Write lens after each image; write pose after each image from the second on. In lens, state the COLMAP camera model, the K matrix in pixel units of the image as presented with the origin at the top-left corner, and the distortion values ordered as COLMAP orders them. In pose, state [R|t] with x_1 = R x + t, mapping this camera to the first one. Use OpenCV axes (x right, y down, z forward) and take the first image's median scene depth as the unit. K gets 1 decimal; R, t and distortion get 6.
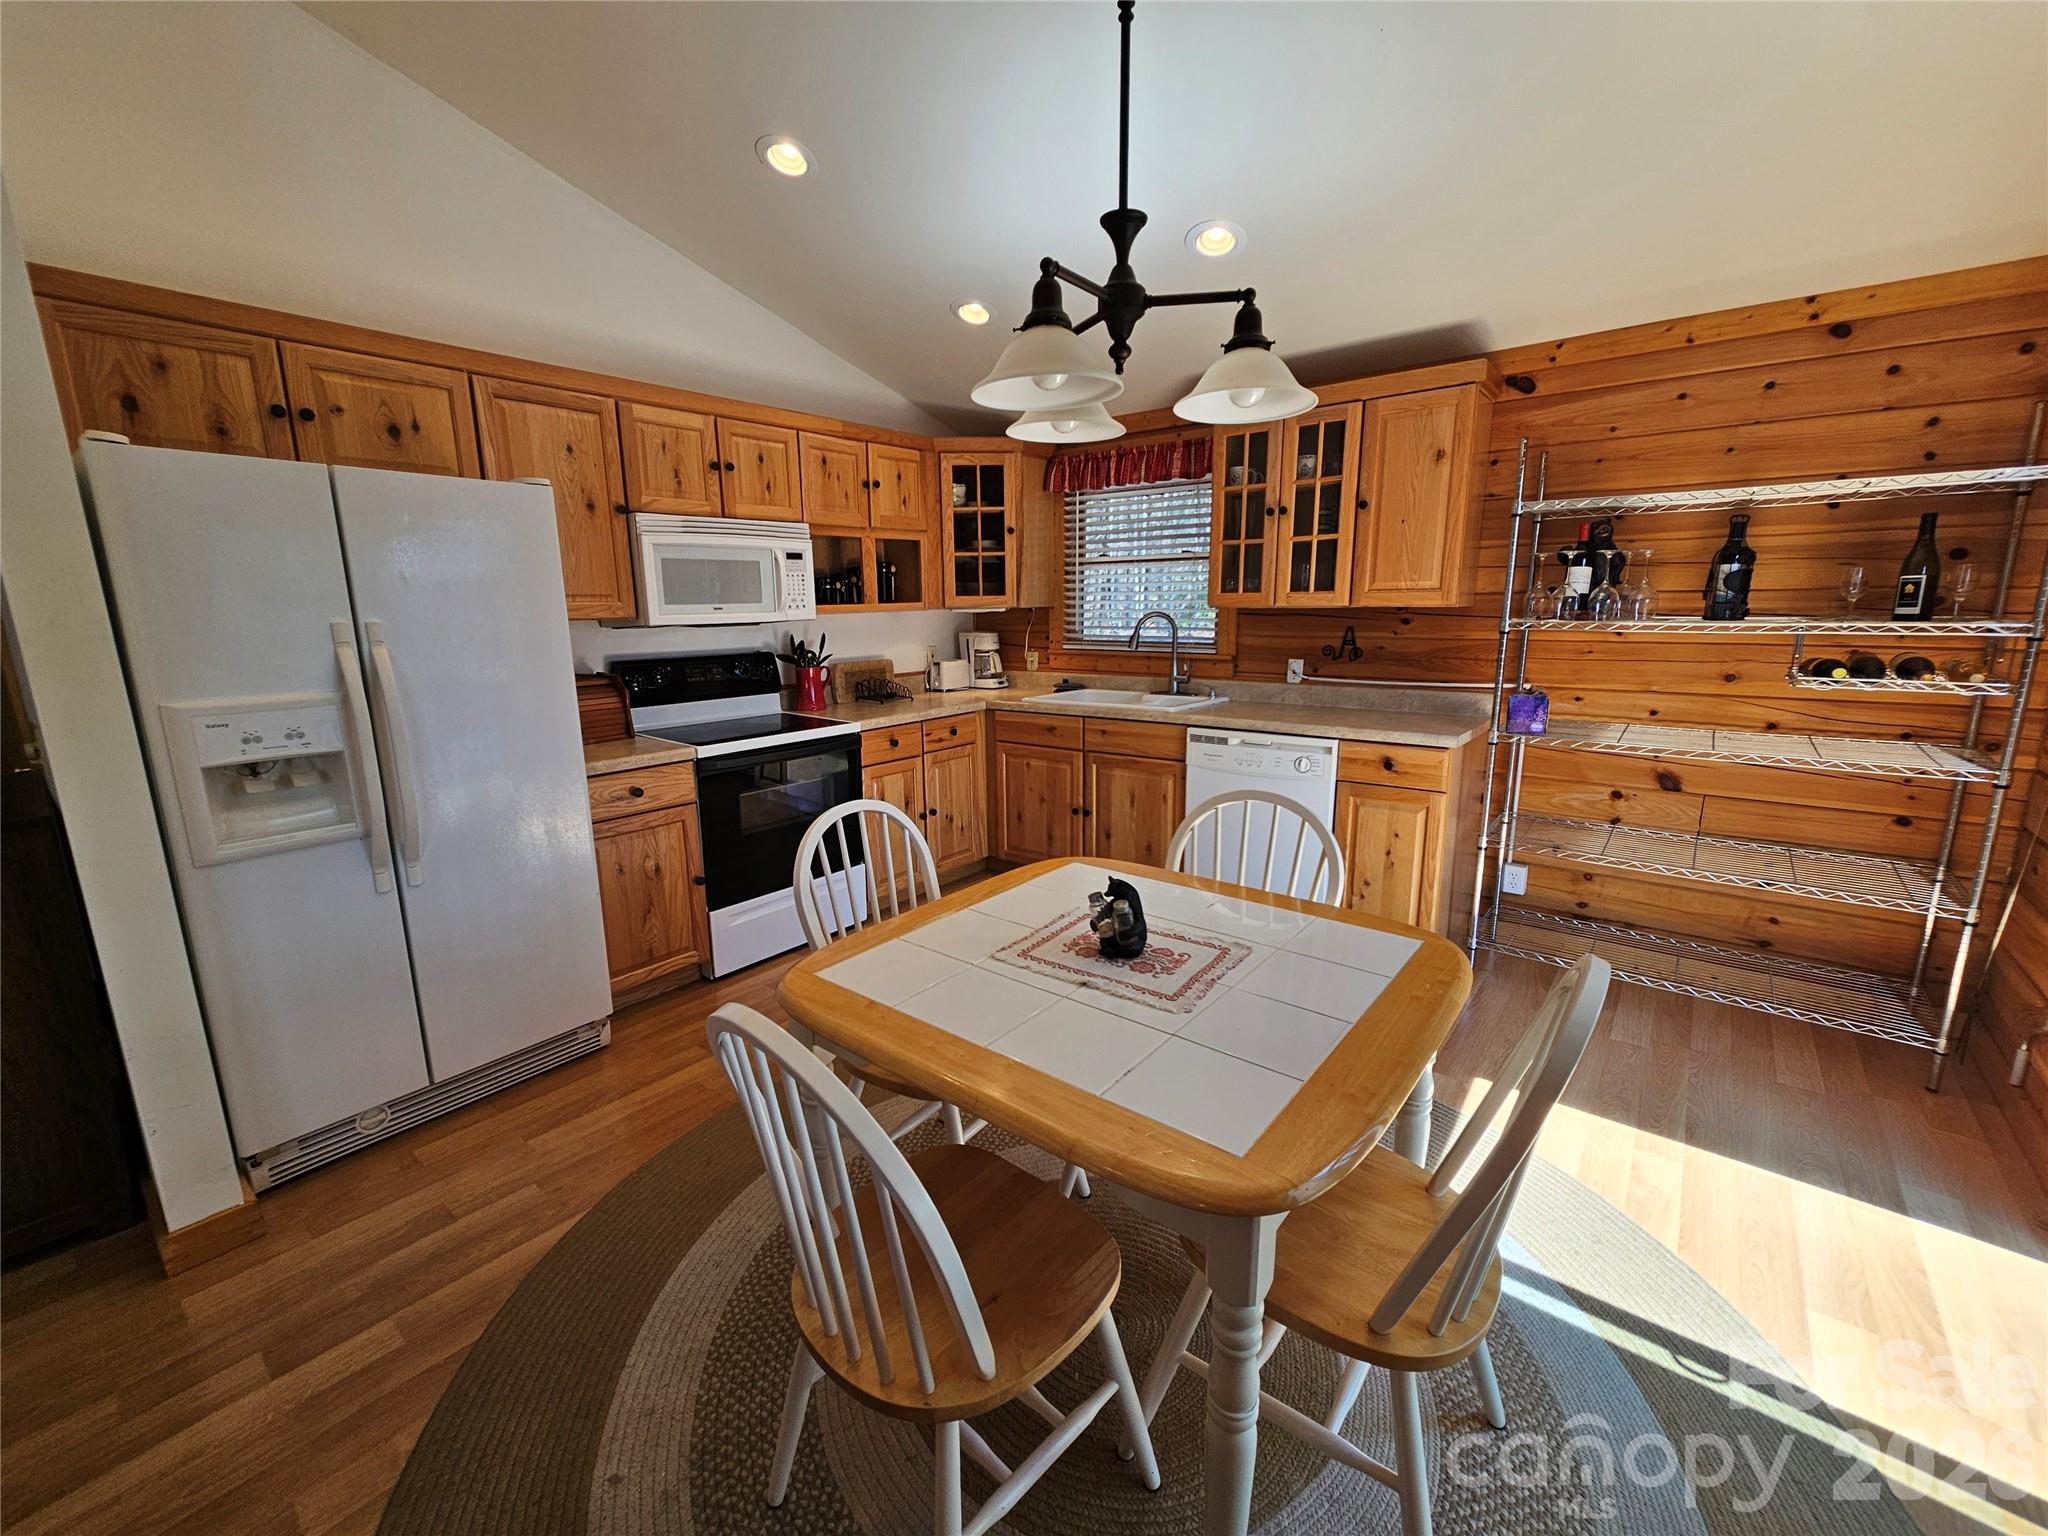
lens RADIAL K [[835.1, 0, 1006.7], [0, 835.1, 777.3], [0, 0, 1]] dist [-0.002025, 0.000400]
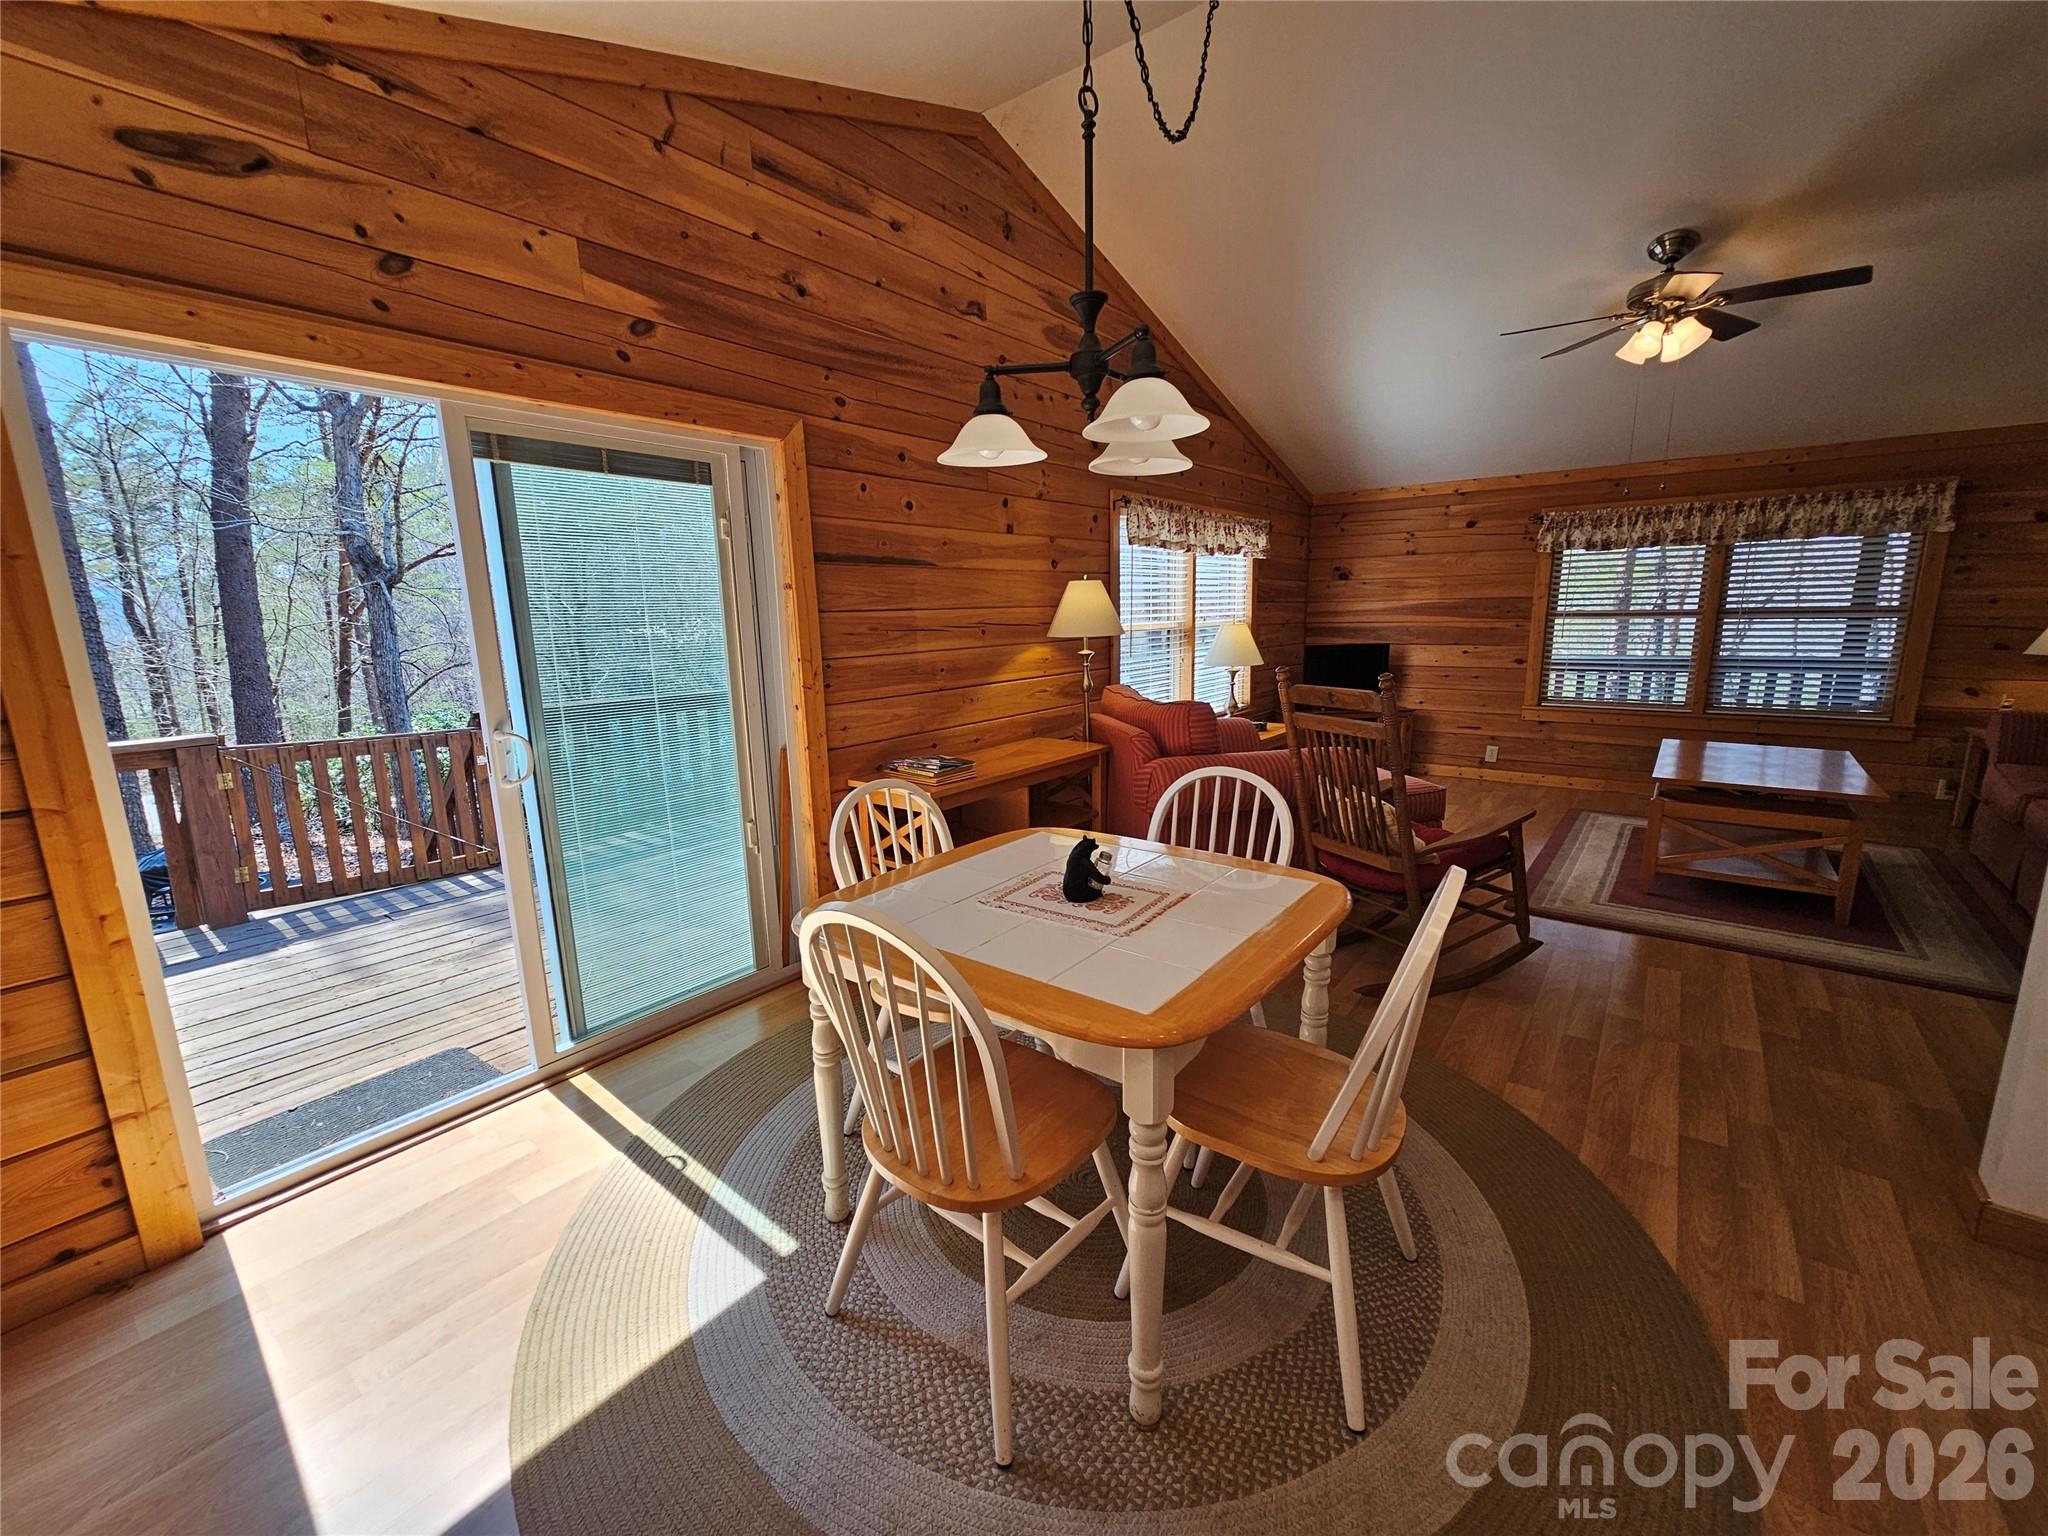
lens RADIAL K [[835.1, 0, 1015.9], [0, 835.1, 776.5], [0, 0, 1]] dist [-0.002025, 0.000400]
pose [[-0.999155, 0.038323, -0.014877, 0.106412], [0.029296, 0.917652, 0.396304, -0.186720], [0.028839, 0.395533, -0.917999, 0.877346]]
